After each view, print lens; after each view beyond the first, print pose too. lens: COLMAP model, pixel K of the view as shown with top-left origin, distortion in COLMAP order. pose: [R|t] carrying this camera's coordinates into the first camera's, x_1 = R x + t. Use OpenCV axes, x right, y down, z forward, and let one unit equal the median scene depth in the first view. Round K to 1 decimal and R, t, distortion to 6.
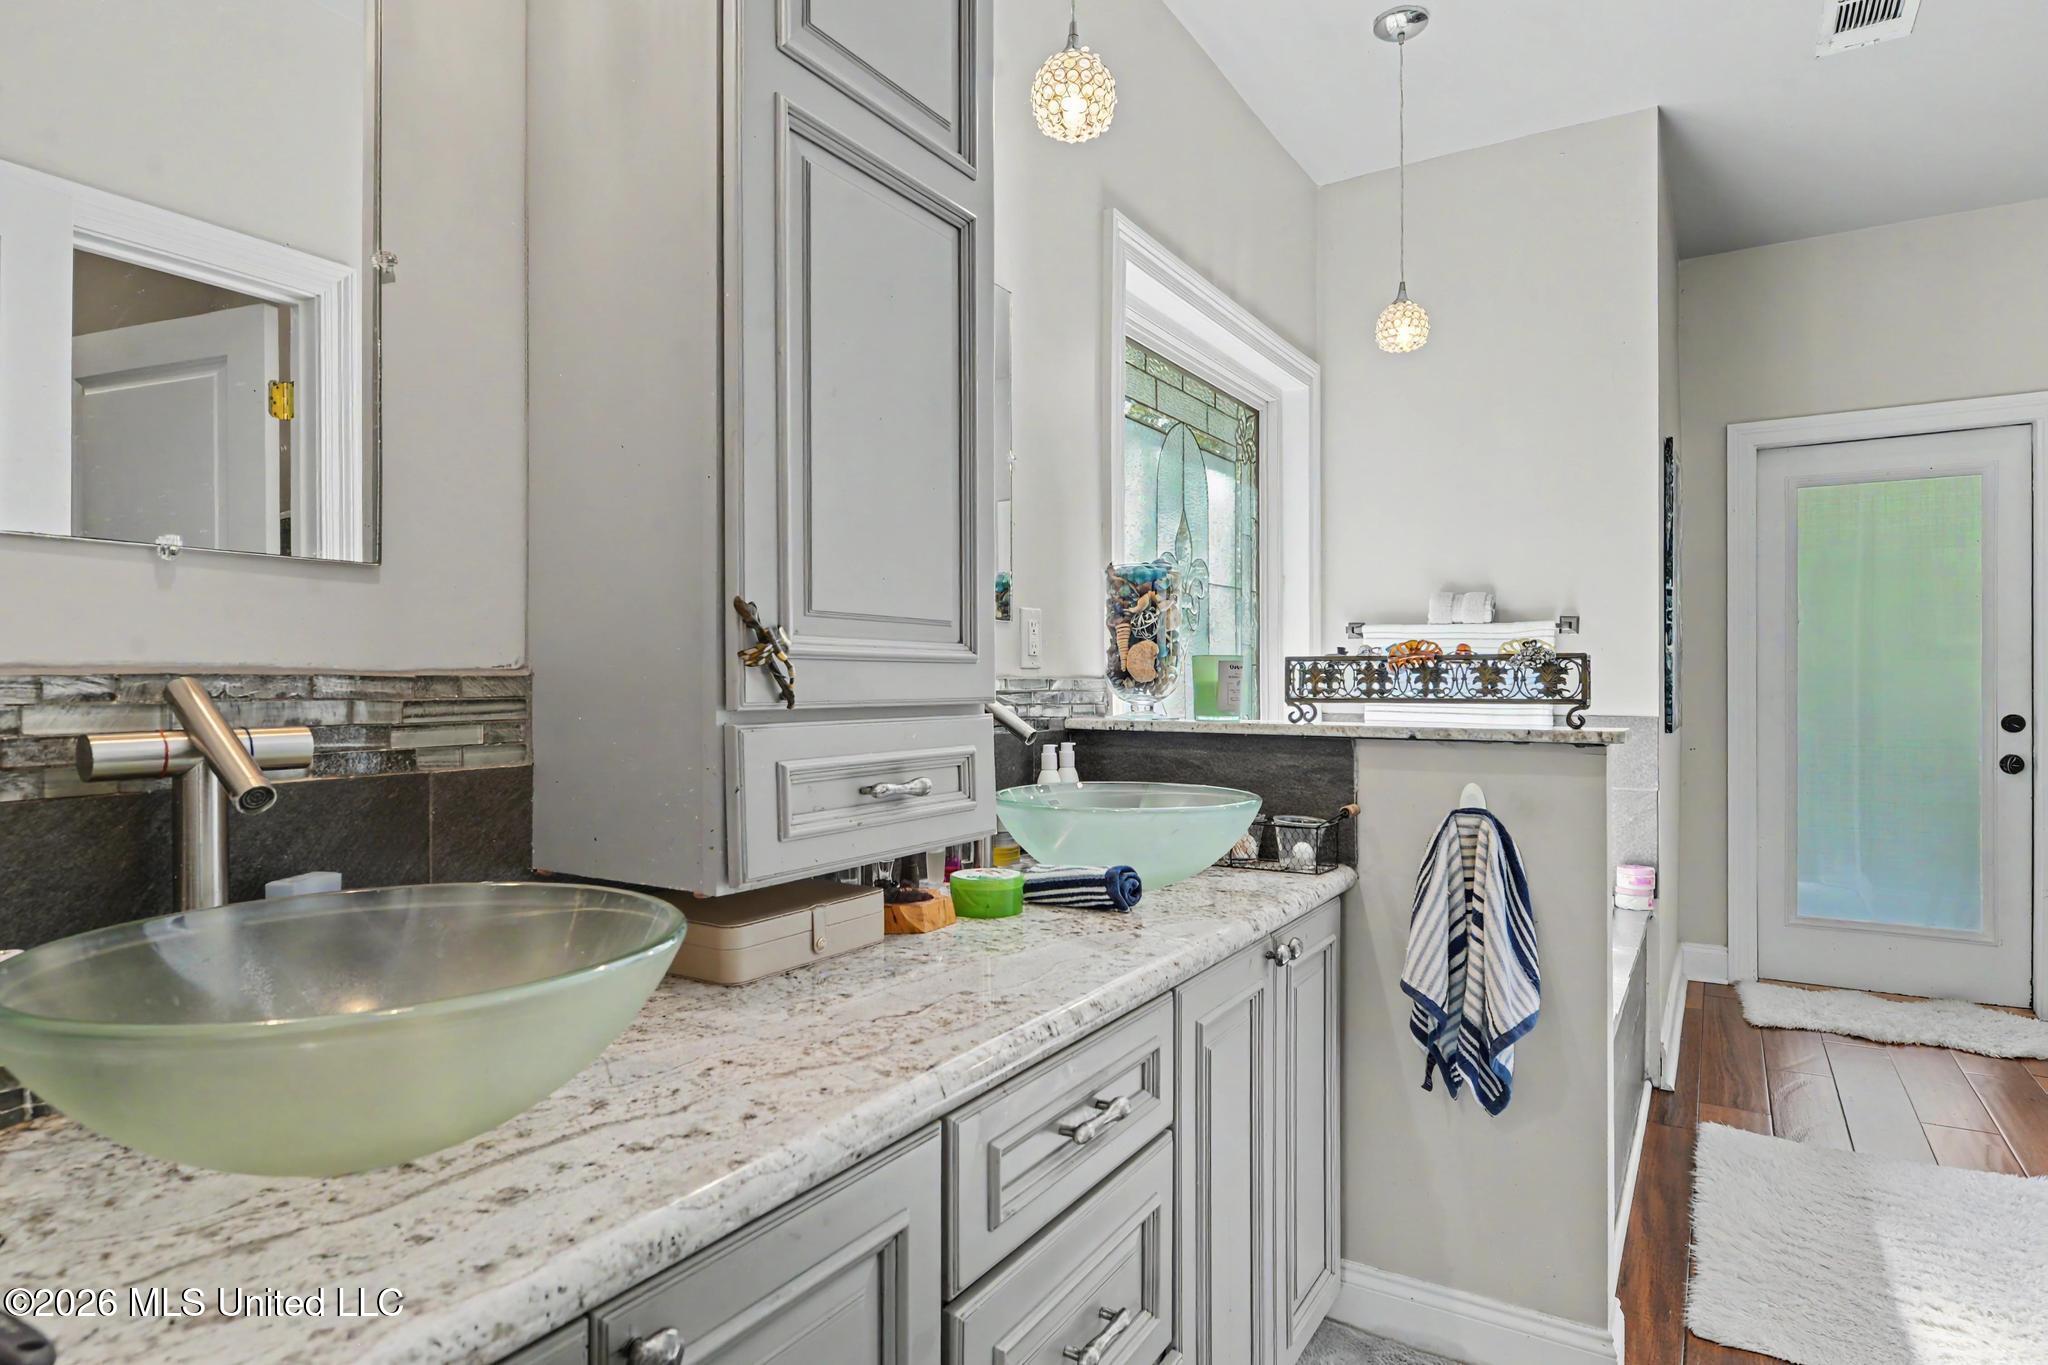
lens RADIAL K [[1130.0, 0, 1027.1], [0, 1130.0, 684.2], [0, 0, 1]] dist [-0.002585, -0.002018]
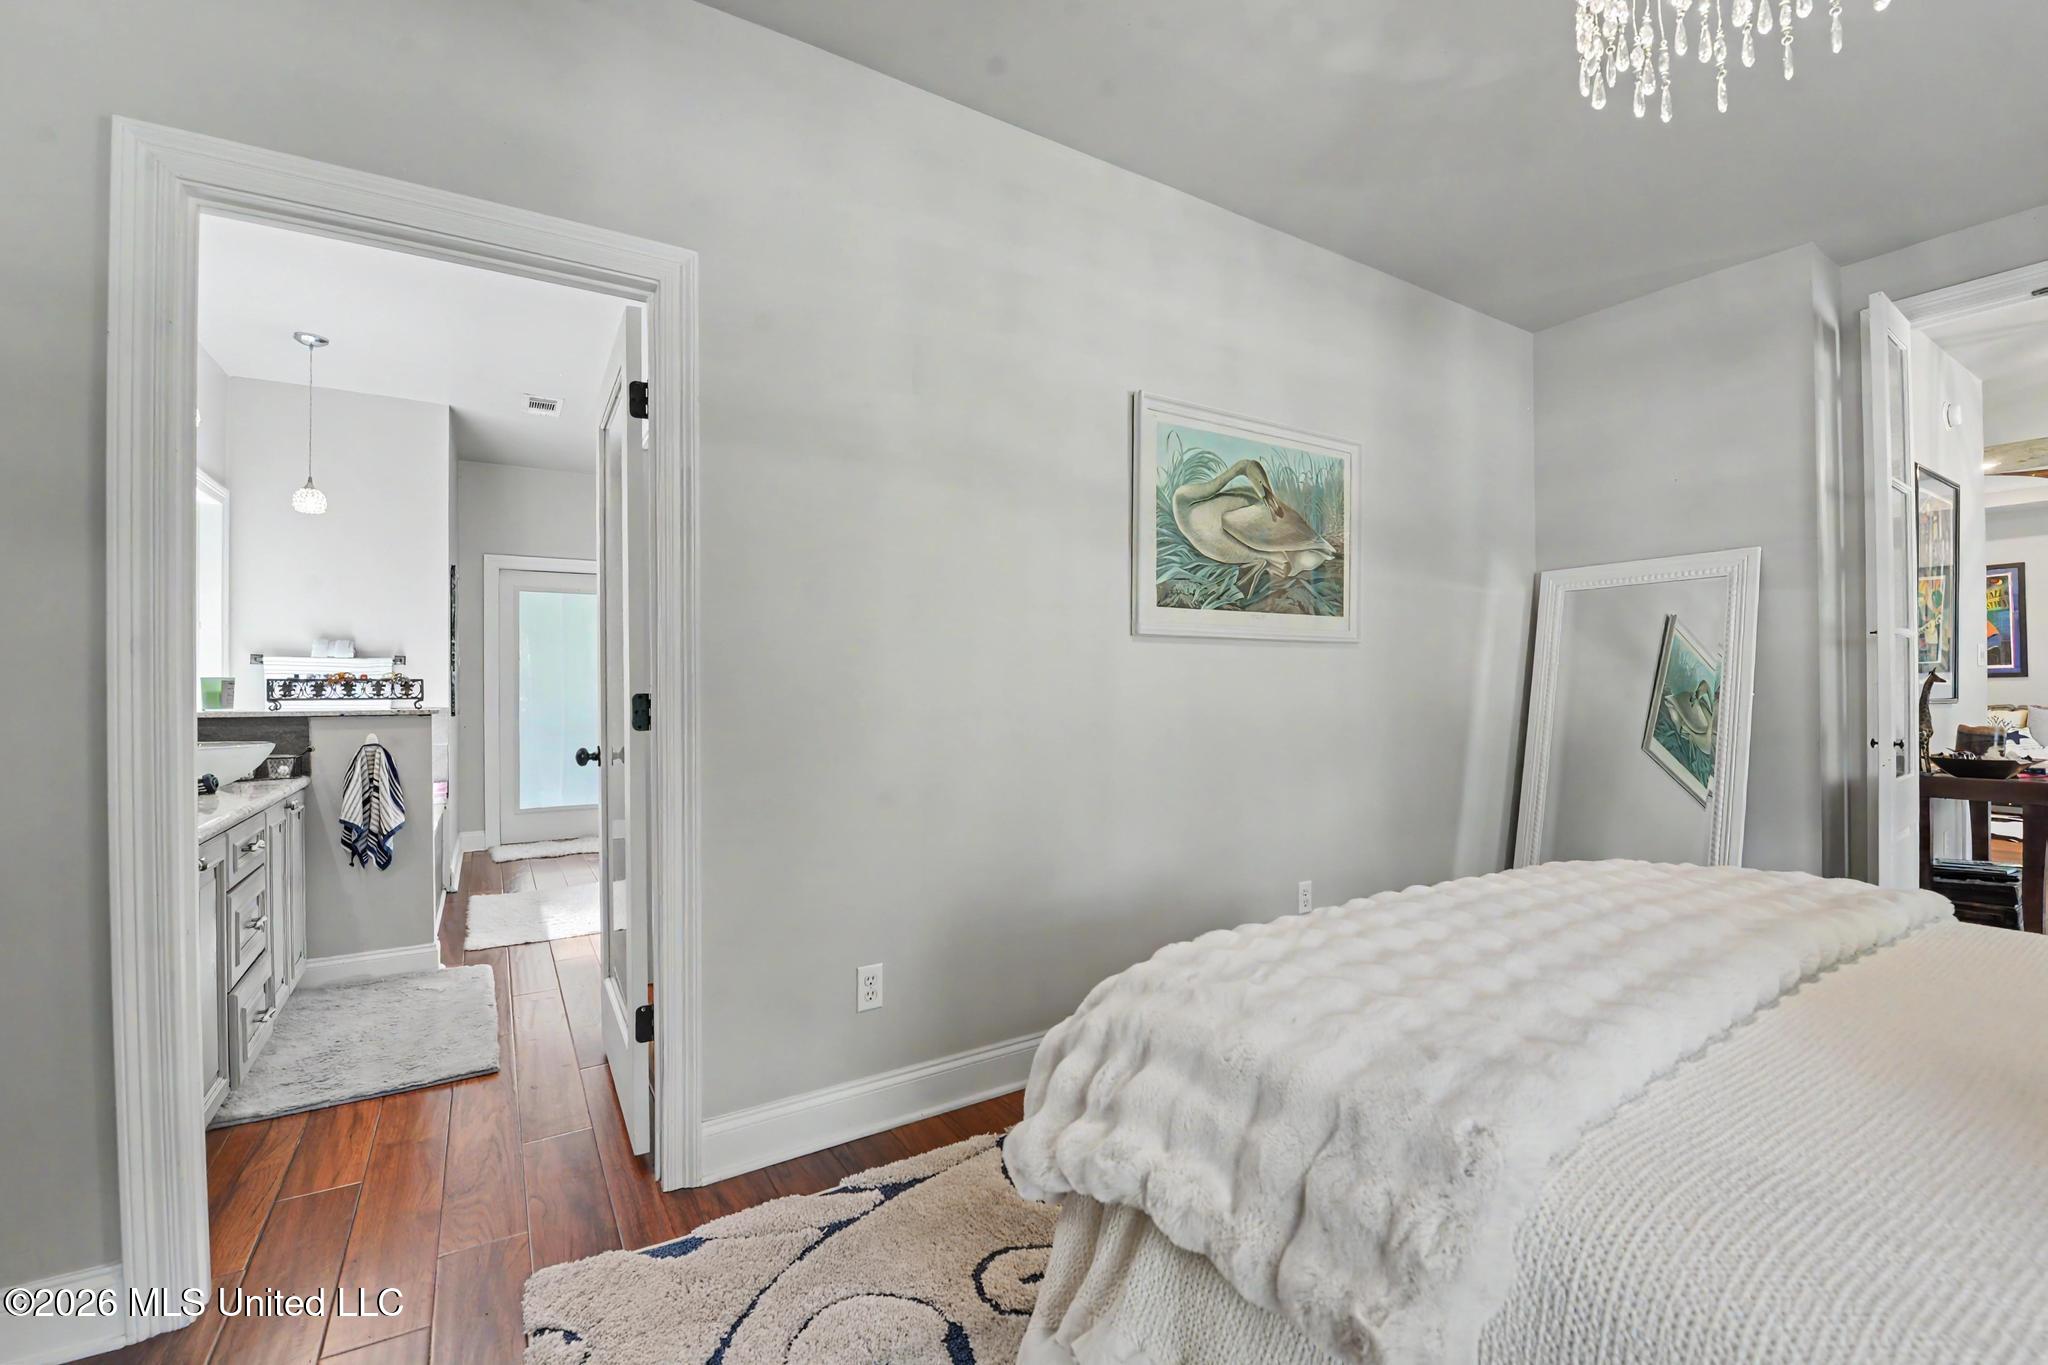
lens RADIAL K [[892.4, 0, 1031.7], [0, 892.4, 685.0], [0, 0, 1]] dist [-0.020987, -0.000804]
pose [[0.452351, 0.001760, 0.891838, -0.600482], [0.004624, 0.999980, -0.004318, 0.000432], [-0.891828, 0.006077, 0.452334, -1.022151]]
